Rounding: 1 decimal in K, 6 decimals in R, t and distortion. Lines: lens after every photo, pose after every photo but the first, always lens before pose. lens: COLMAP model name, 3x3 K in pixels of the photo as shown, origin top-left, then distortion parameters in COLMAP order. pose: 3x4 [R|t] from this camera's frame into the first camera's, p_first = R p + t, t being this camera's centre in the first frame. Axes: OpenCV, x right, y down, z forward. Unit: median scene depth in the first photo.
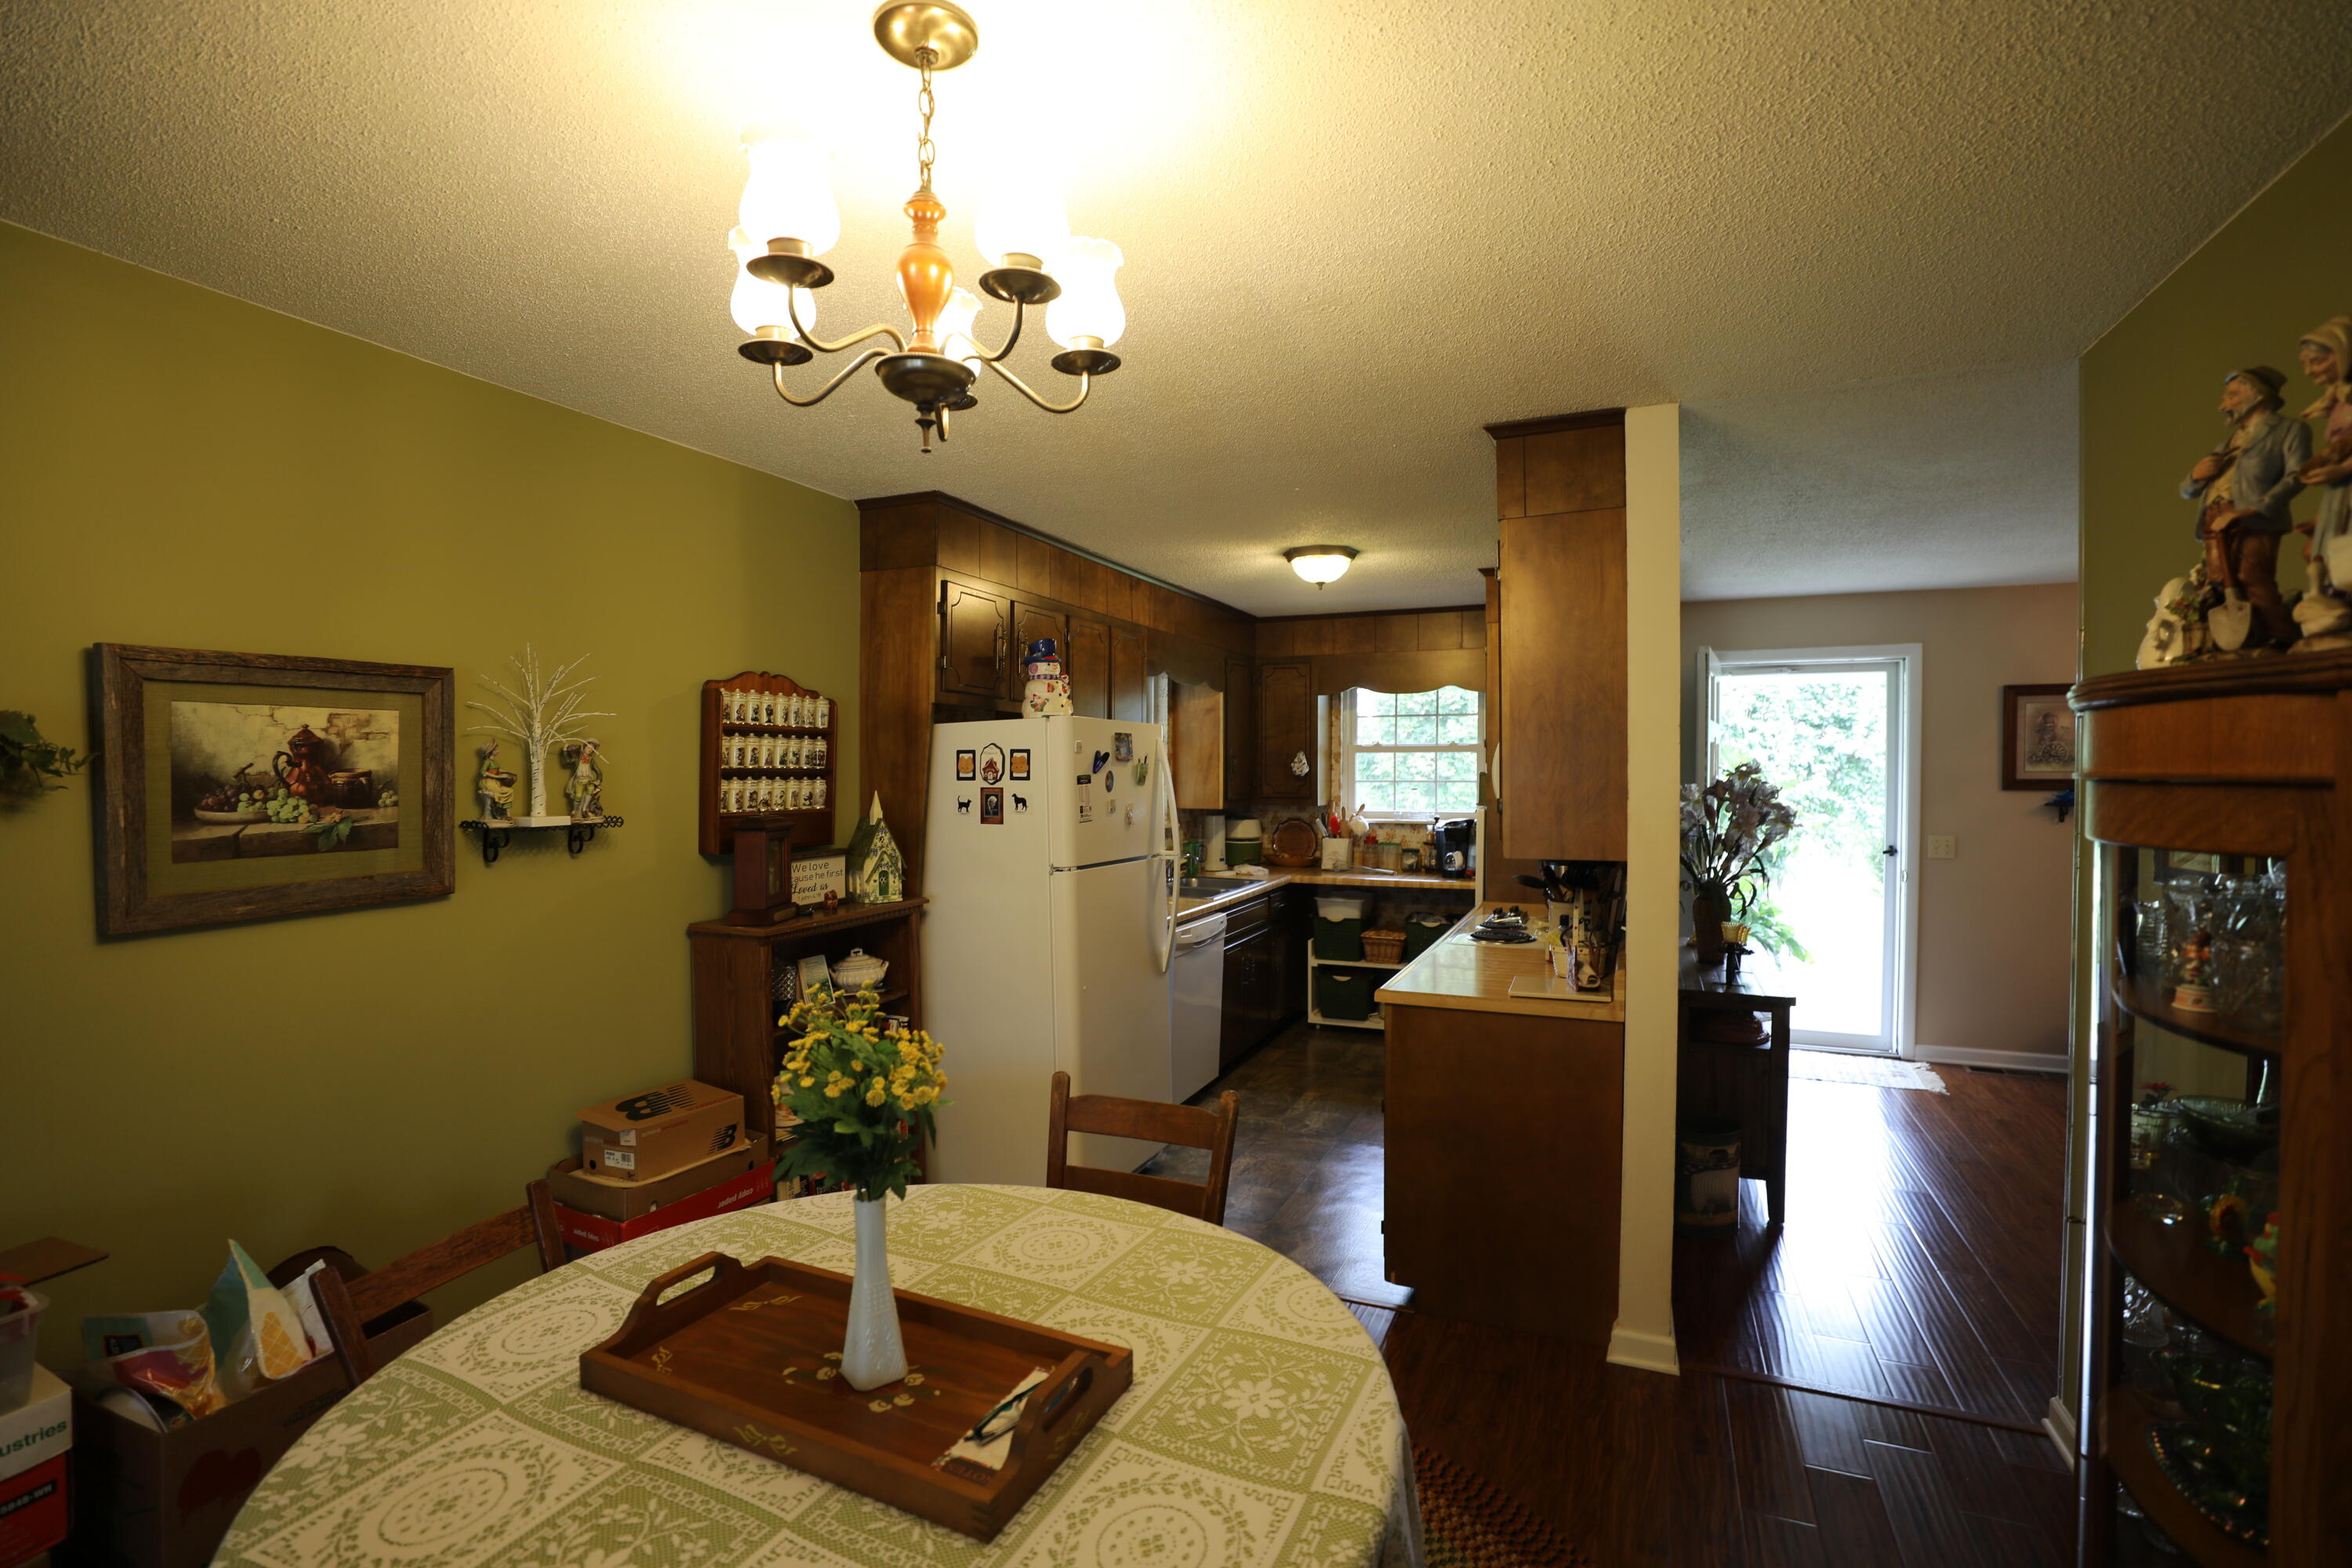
lens RADIAL K [[1068.7, 0, 1170.1], [0, 1068.7, 792.0], [0, 0, 1]] dist [-0.045689, 0.013744]
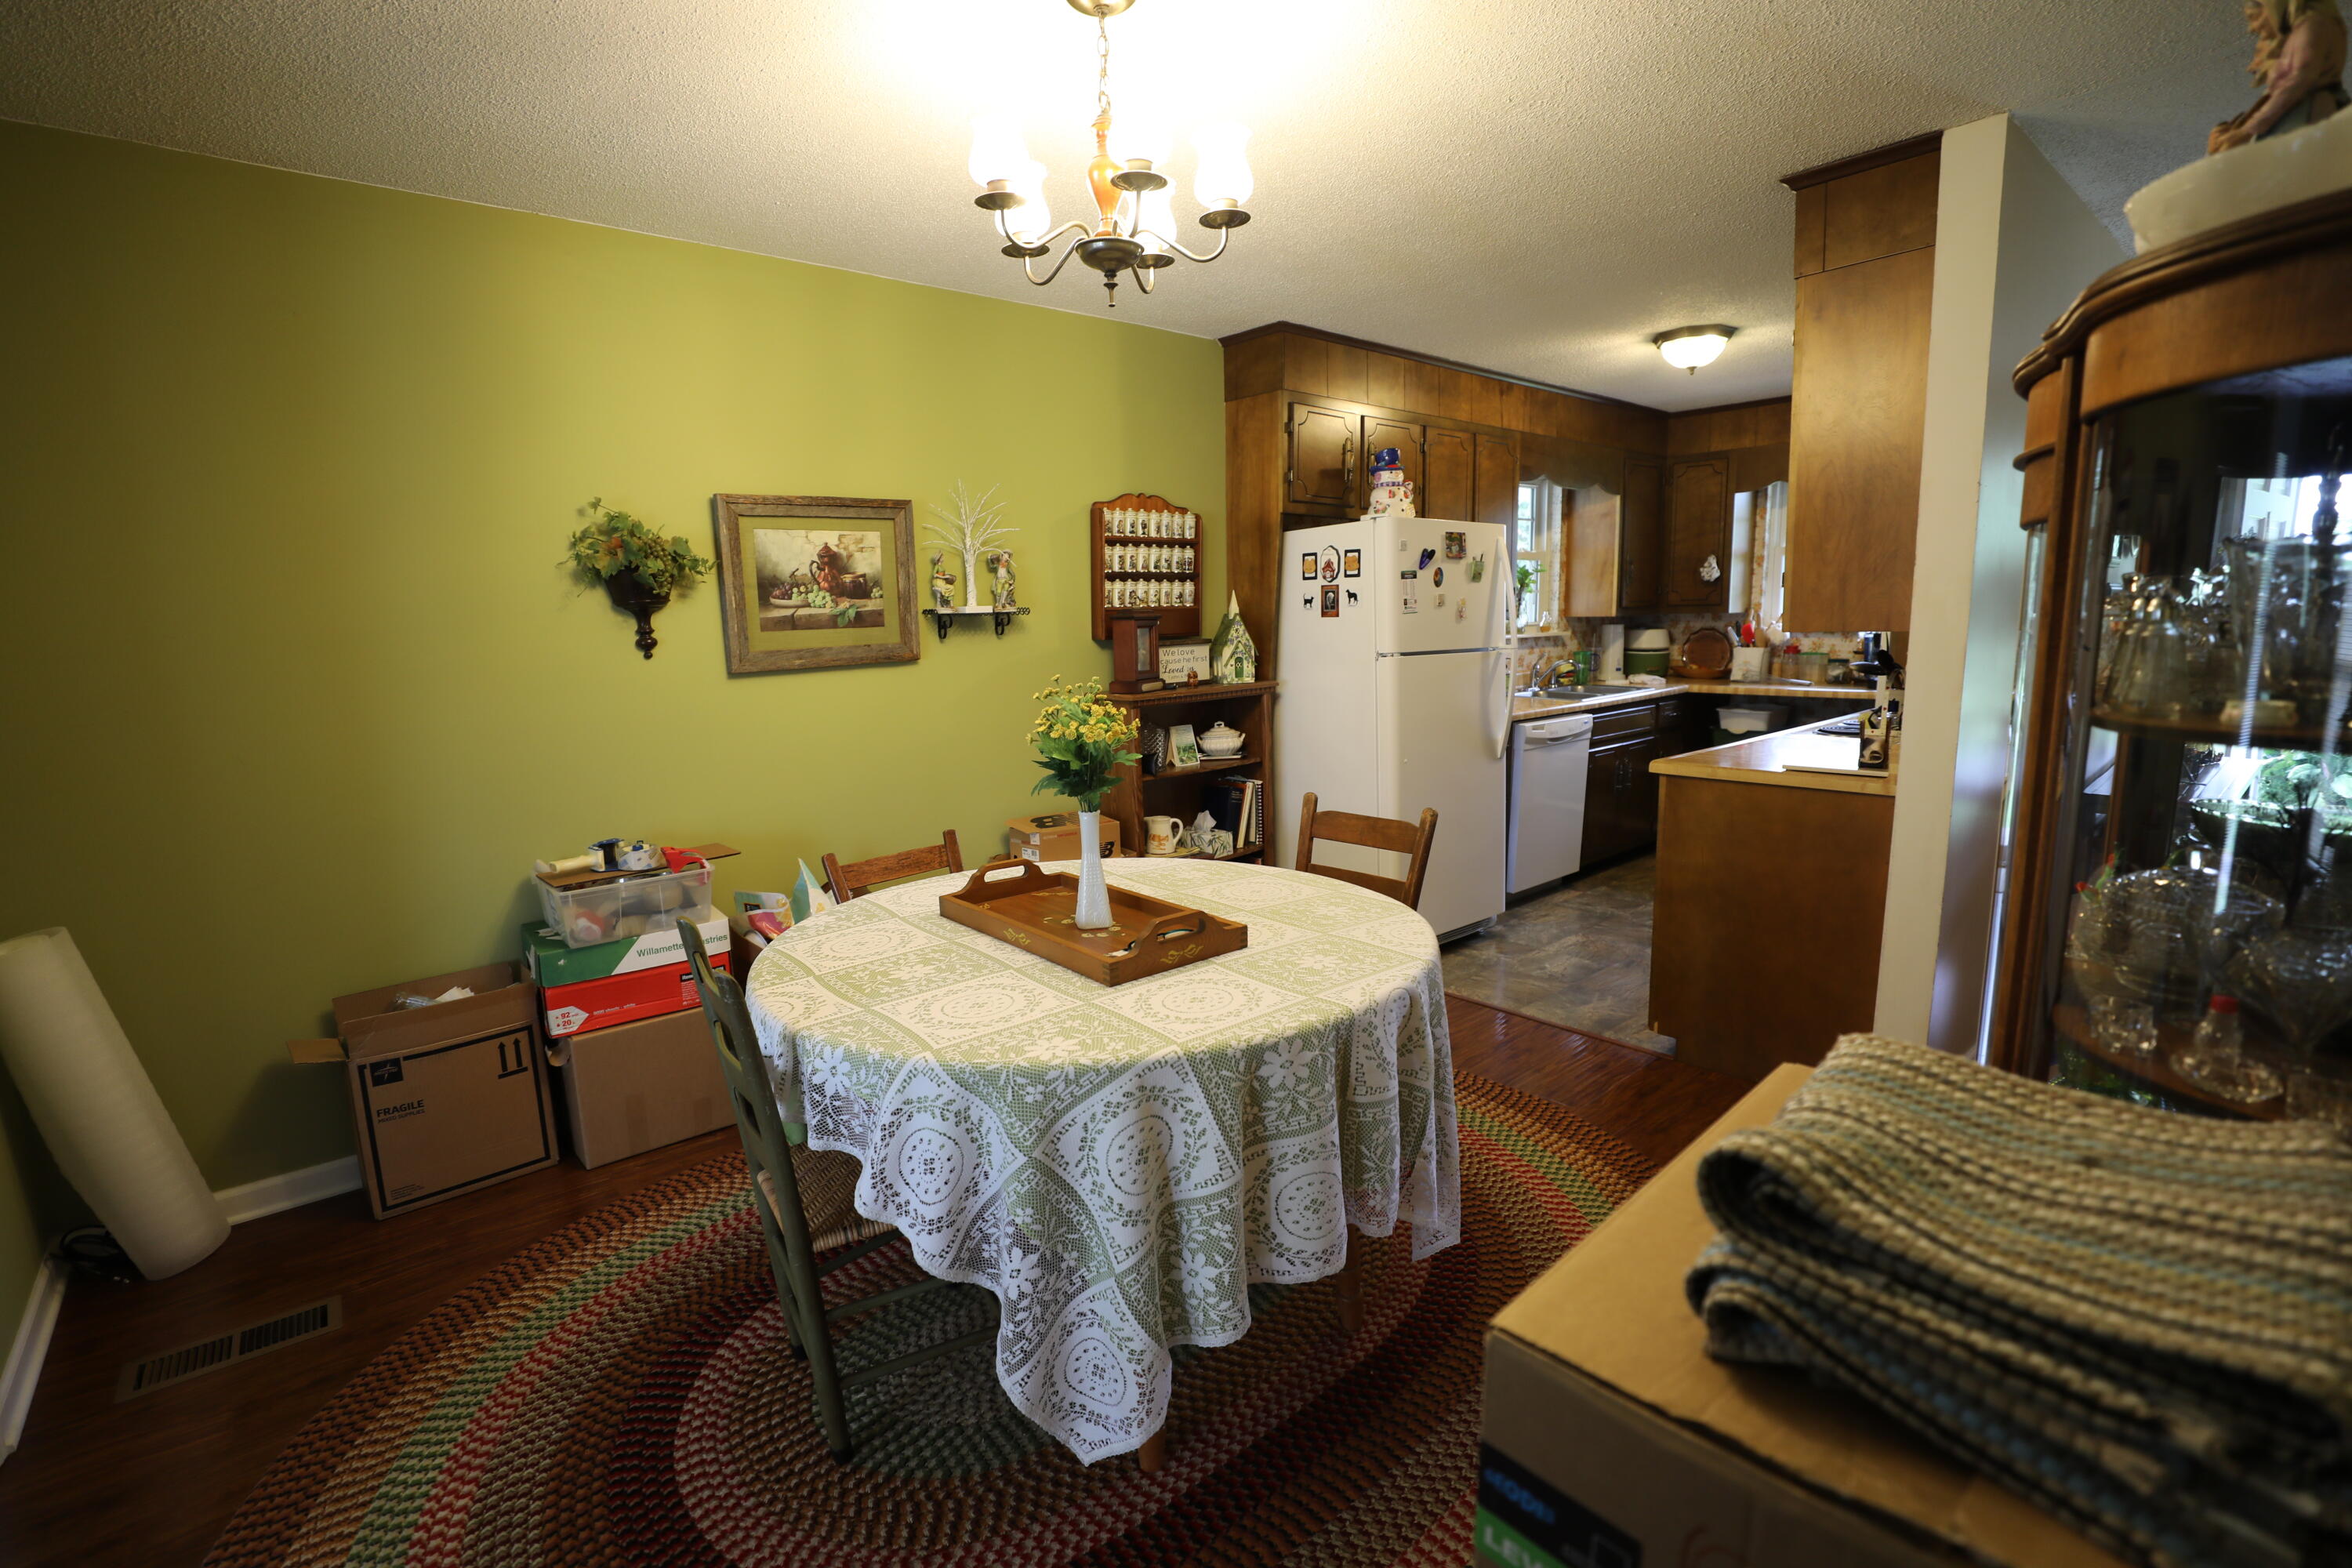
lens RADIAL K [[1068.7, 0, 1170.1], [0, 1068.7, 792.0], [0, 0, 1]] dist [-0.045689, 0.013744]
pose [[0.901768, 0.049367, -0.429393, 0.198315], [0.015582, 0.989097, 0.146438, 0.049828], [0.431940, -0.138744, 0.891166, -0.137920]]
